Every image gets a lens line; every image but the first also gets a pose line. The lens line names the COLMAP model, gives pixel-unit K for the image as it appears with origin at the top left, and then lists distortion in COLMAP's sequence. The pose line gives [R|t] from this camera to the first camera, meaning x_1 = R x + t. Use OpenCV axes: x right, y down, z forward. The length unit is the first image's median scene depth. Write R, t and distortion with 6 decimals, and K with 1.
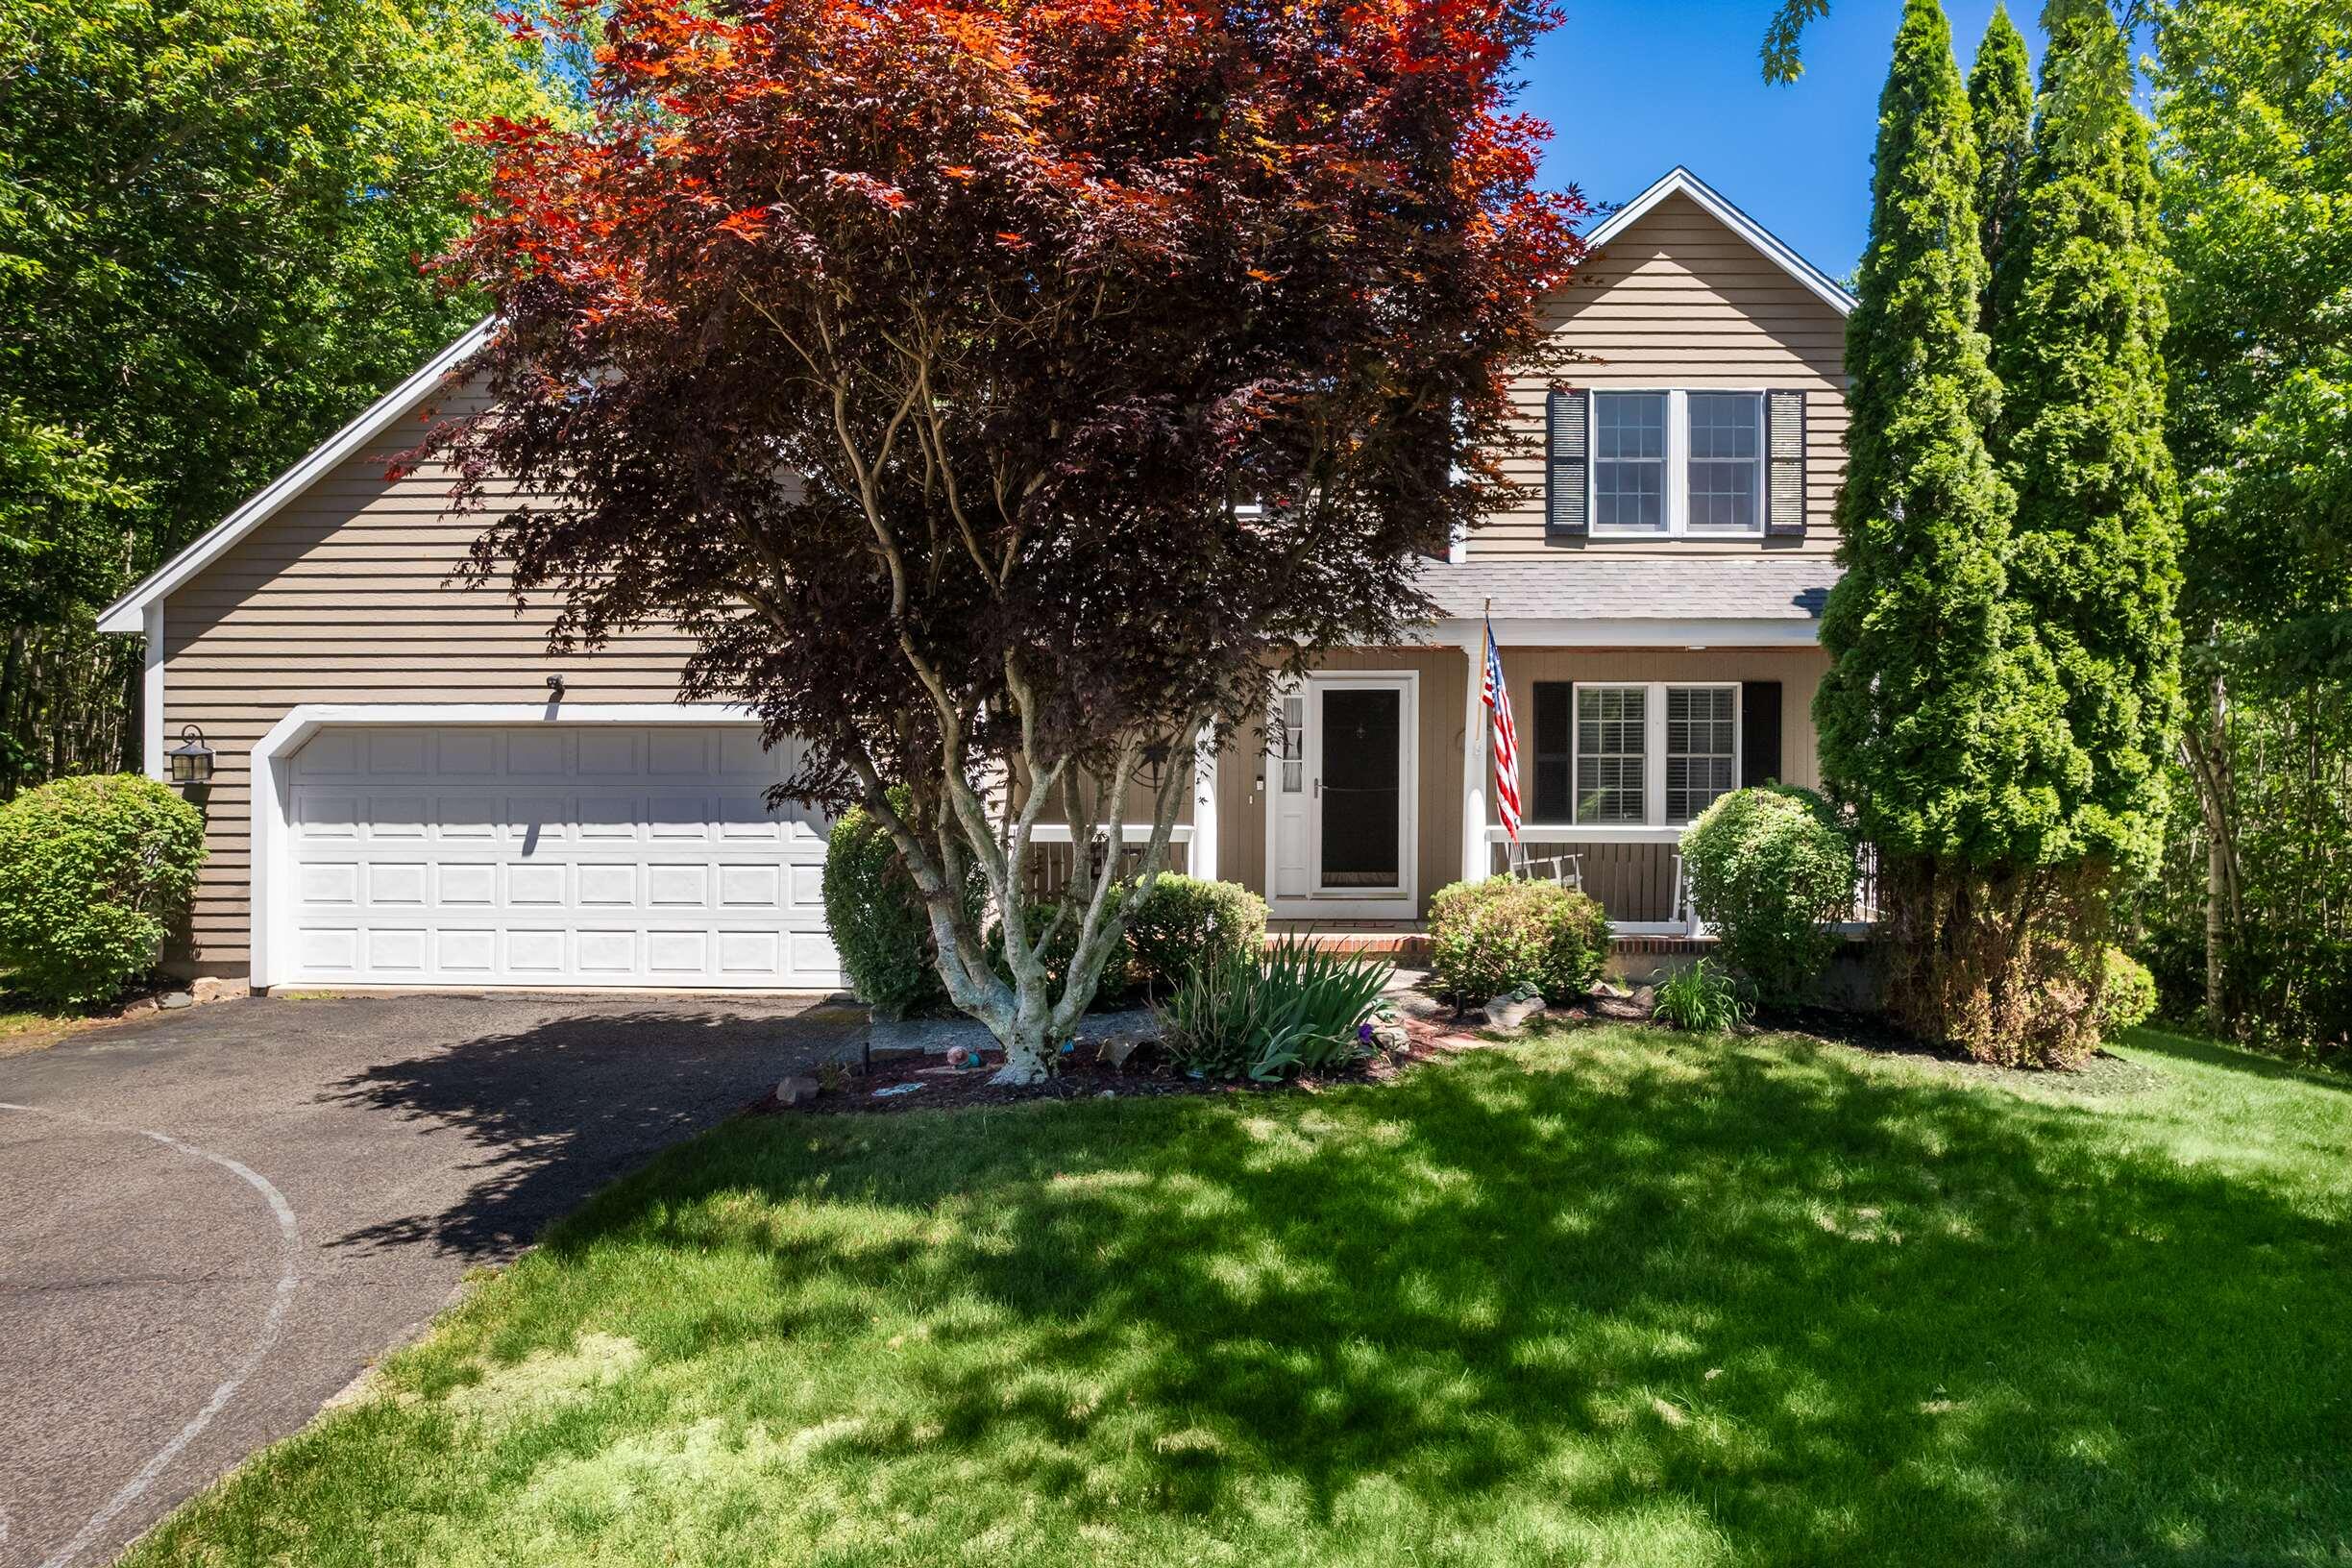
lens RADIAL K [[1491.0, 0, 1176.0], [0, 1491.0, 784.0], [0, 0, 1]] dist [-0.050168, 0.064882]
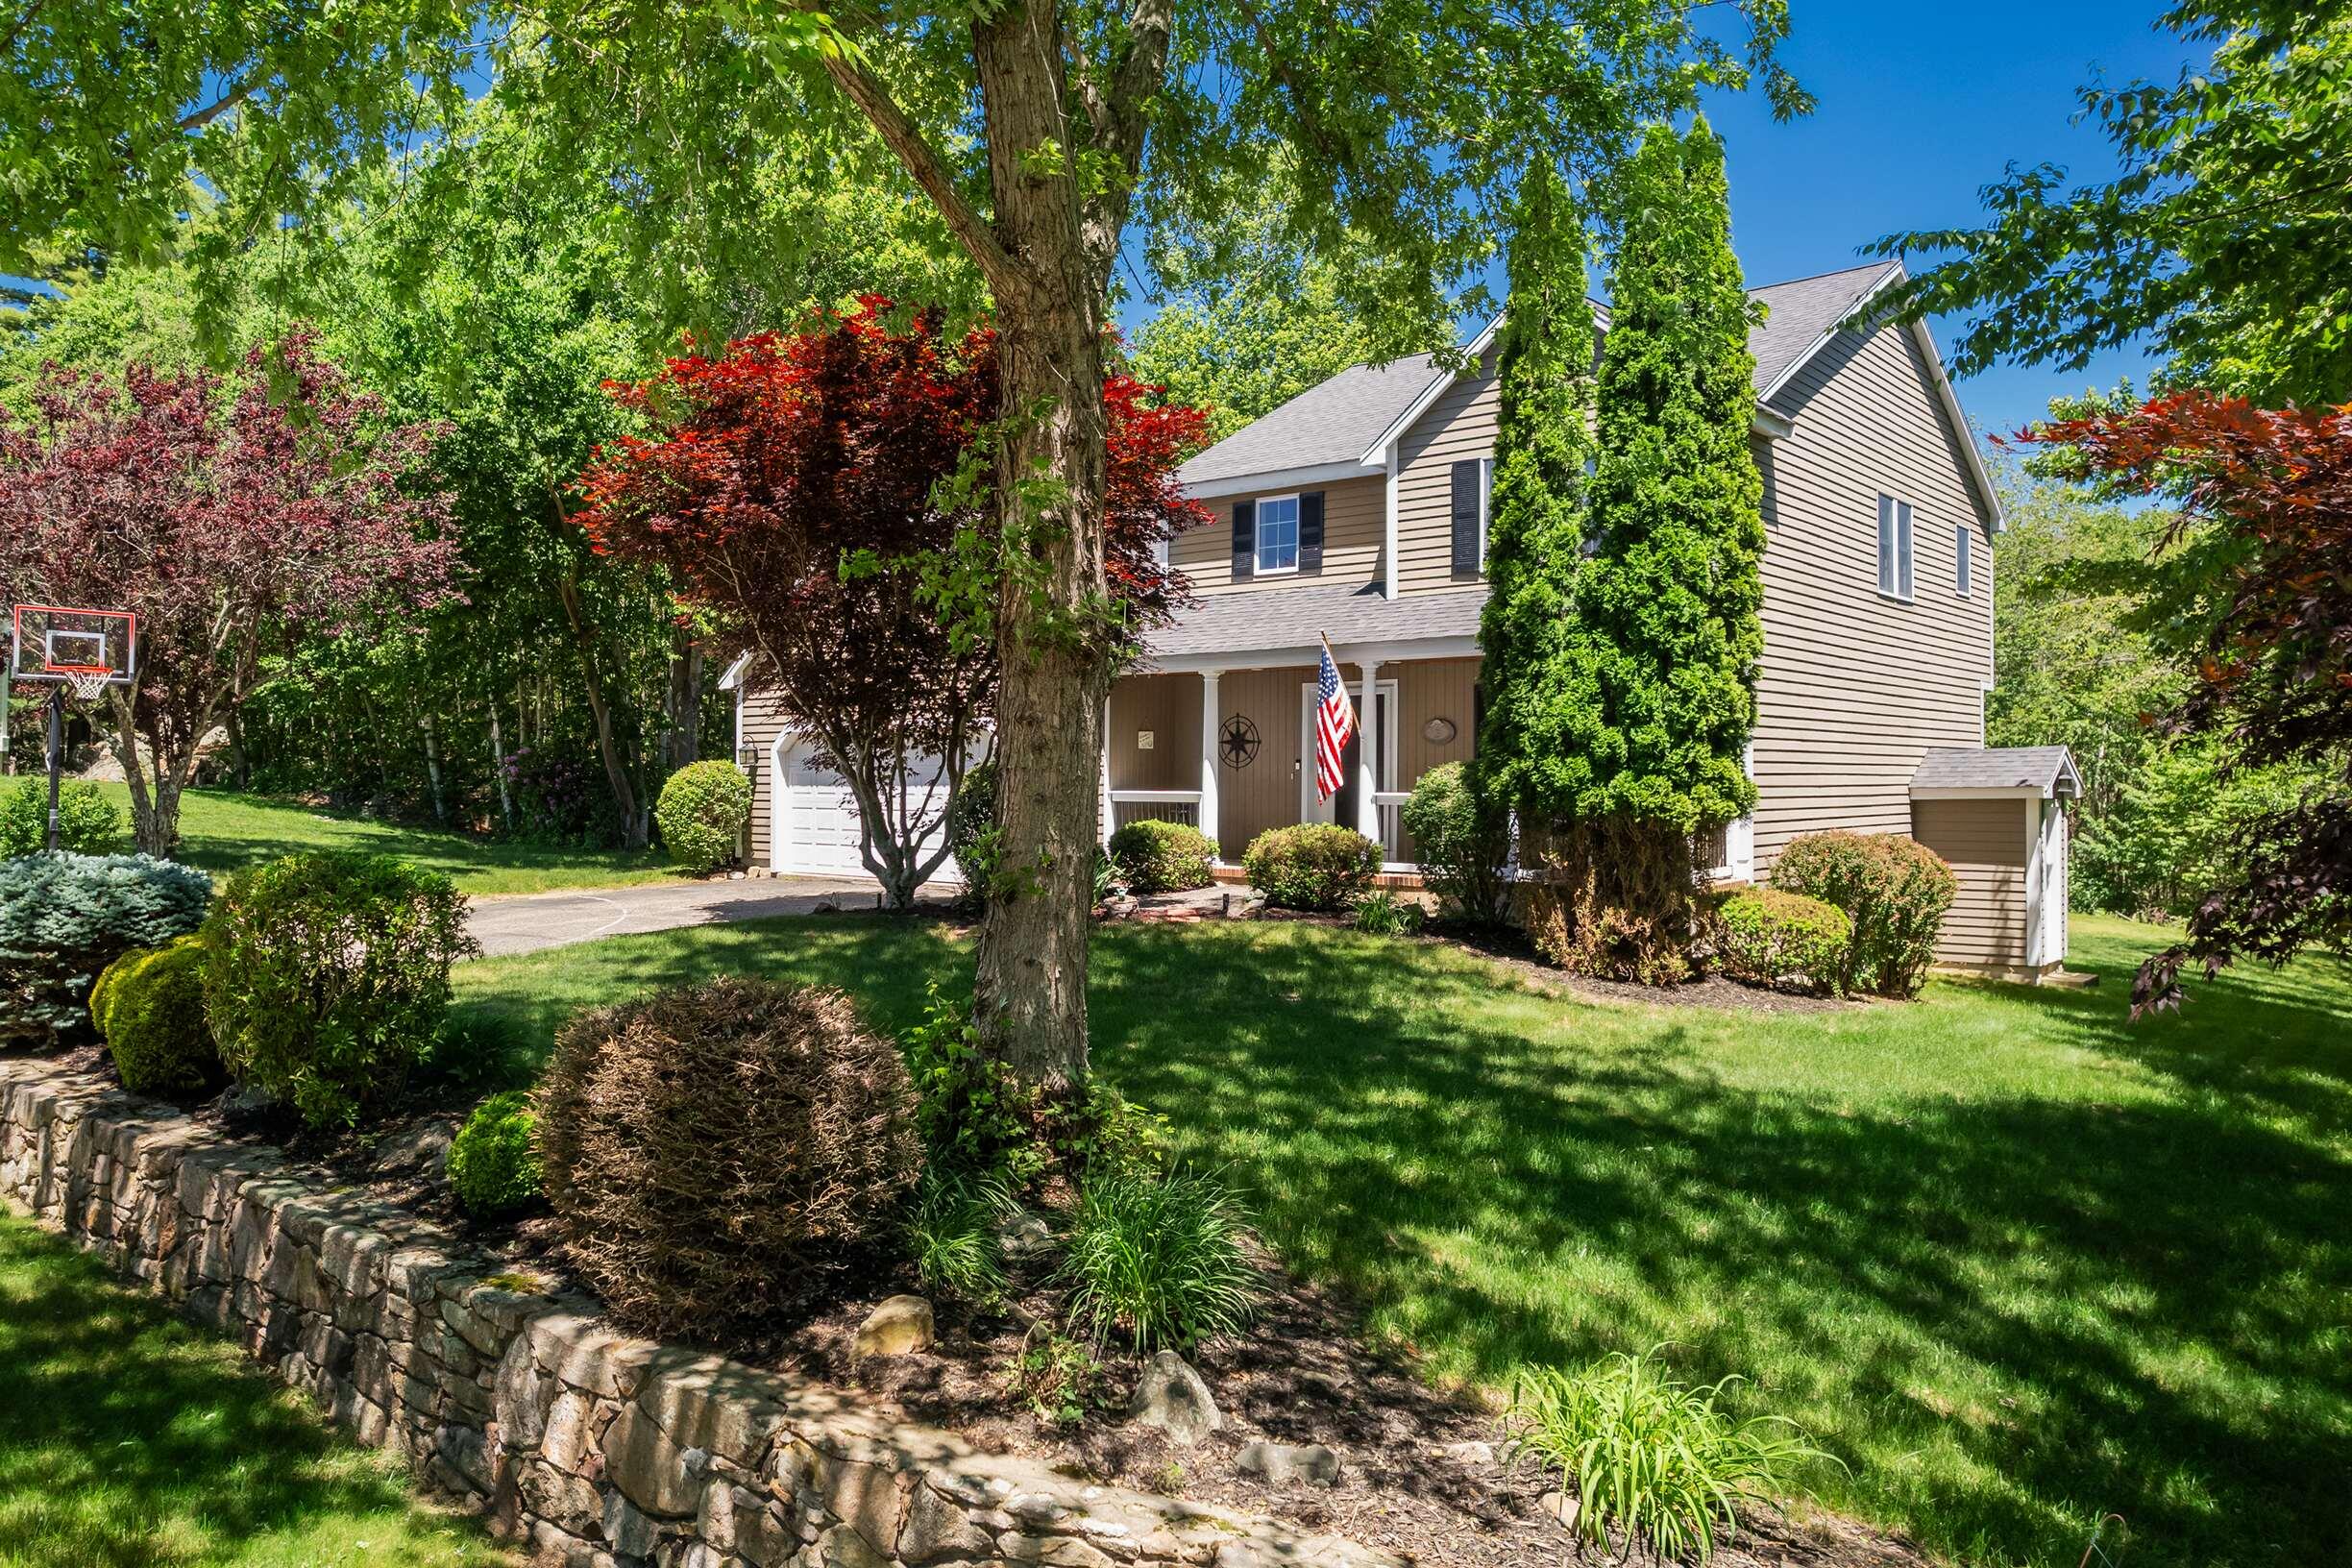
lens RADIAL K [[1491.0, 0, 1176.0], [0, 1491.0, 784.0], [0, 0, 1]] dist [-0.050168, 0.064882]
pose [[0.801533, 0.001854, -0.597948, 1.074796], [-0.004171, 0.999988, -0.002491, 0.030173], [0.597936, 0.004491, 0.801531, -0.259870]]
